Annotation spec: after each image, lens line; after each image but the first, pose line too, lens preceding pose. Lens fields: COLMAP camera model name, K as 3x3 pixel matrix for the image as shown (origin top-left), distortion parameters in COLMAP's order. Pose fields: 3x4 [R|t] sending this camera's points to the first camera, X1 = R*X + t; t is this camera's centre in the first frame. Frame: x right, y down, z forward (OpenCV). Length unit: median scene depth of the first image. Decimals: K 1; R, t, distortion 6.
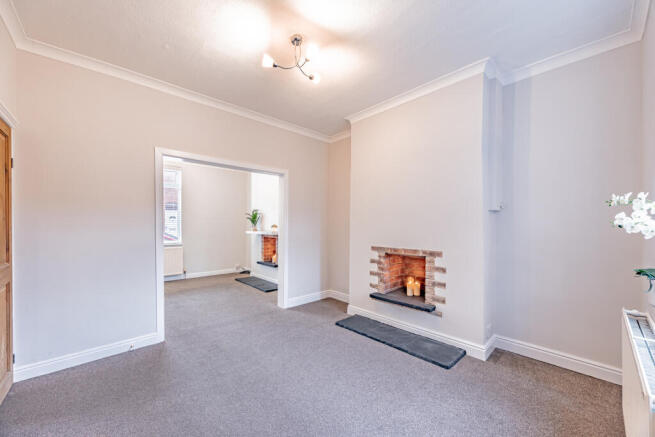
lens RADIAL K [[251.5, 0, 332.9], [0, 251.5, 225.0], [0, 0, 1]] dist [-0.008954, 0.000333]
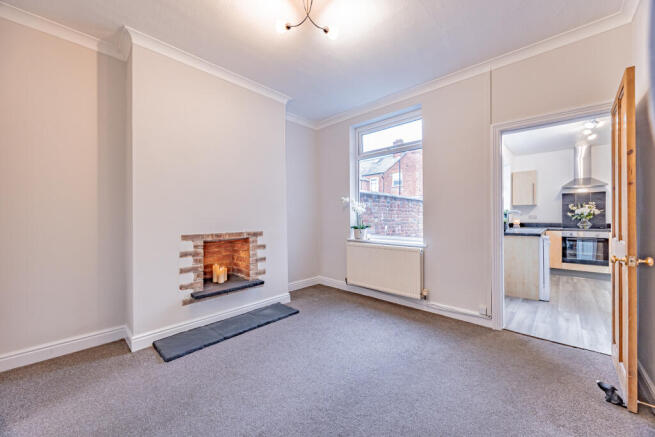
lens RADIAL K [[251.5, 0, 324.5], [0, 251.5, 220.2], [0, 0, 1]] dist [-0.008954, 0.000333]
pose [[-0.064863, -0.012844, 0.997811, -0.639723], [0.000093, 0.999917, 0.012877, 0.031783], [-0.997894, 0.000928, -0.064857, 0.649567]]
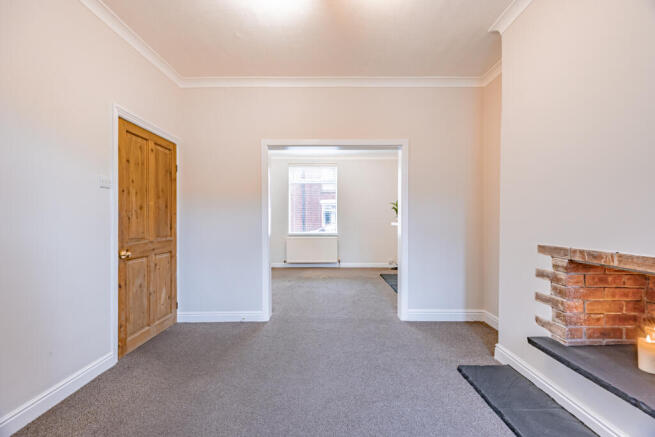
lens RADIAL K [[251.5, 0, 326.8], [0, 251.5, 220.3], [0, 0, 1]] dist [-0.008954, 0.000333]
pose [[0.720837, -0.005568, -0.693083, 0.203842], [0.002184, 0.999981, -0.005762, 0.037397], [0.693102, 0.002639, 0.720835, 0.340941]]
